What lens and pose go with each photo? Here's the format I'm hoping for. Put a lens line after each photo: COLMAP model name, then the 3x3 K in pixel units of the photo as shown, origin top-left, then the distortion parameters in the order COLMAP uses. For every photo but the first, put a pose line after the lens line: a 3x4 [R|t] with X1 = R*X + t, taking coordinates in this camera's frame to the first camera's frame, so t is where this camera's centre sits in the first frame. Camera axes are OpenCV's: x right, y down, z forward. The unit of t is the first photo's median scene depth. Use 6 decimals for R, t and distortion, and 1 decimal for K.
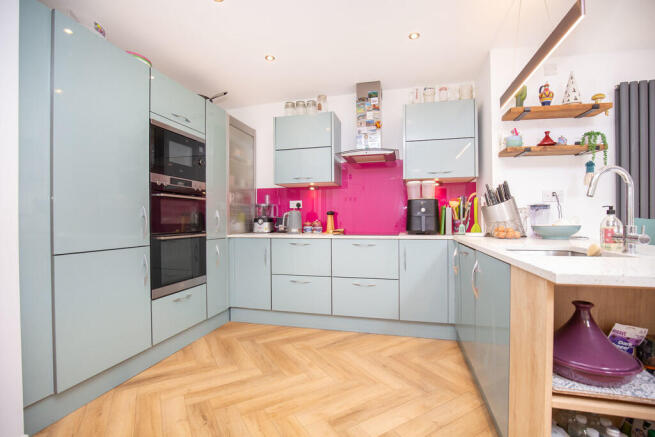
lens RADIAL K [[300.5, 0, 329.1], [0, 300.5, 220.3], [0, 0, 1]] dist [-0.026915, 0.001585]
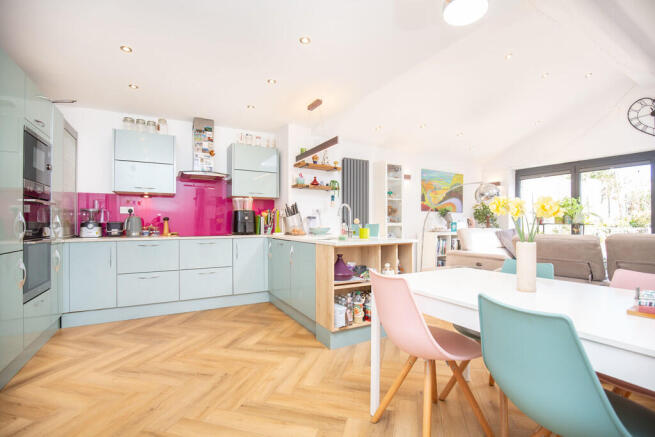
lens RADIAL K [[300.5, 0, 332.4], [0, 300.5, 219.1], [0, 0, 1]] dist [-0.026915, 0.001585]
pose [[0.713178, 0.012842, 0.700865, -0.468069], [-0.000420, 0.999840, -0.017892, -0.003304], [-0.700983, 0.012466, 0.713069, -0.387166]]
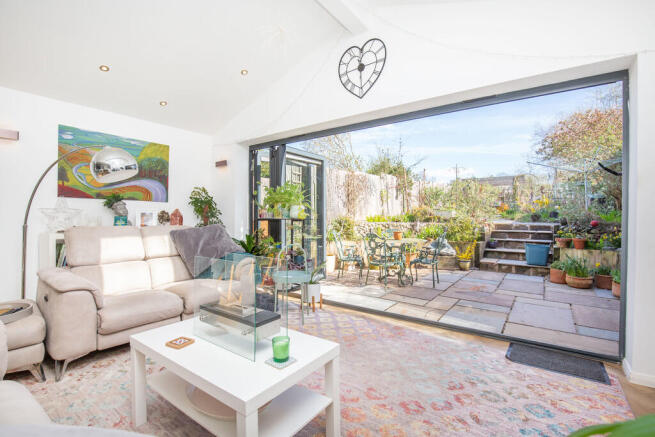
lens RADIAL K [[300.5, 0, 326.9], [0, 300.5, 220.2], [0, 0, 1]] dist [-0.026915, 0.001585]
pose [[0.373901, -0.003685, 0.927461, 0.824243], [-0.000272, 0.999992, 0.004083, -0.005030], [-0.927469, -0.001779, 0.373897, -0.847484]]
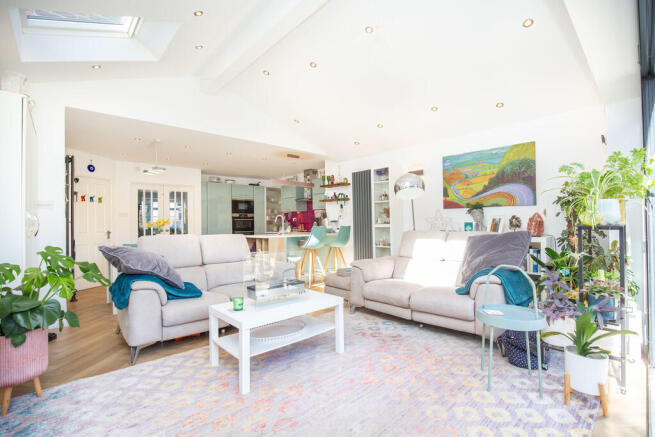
lens RADIAL K [[300.5, 0, 329.7], [0, 300.5, 219.9], [0, 0, 1]] dist [-0.026915, 0.001585]
pose [[0.837367, -0.016379, -0.546395, 2.010396], [0.010662, 0.999850, -0.013633, -0.018388], [0.546537, 0.005590, 0.837417, -1.185951]]
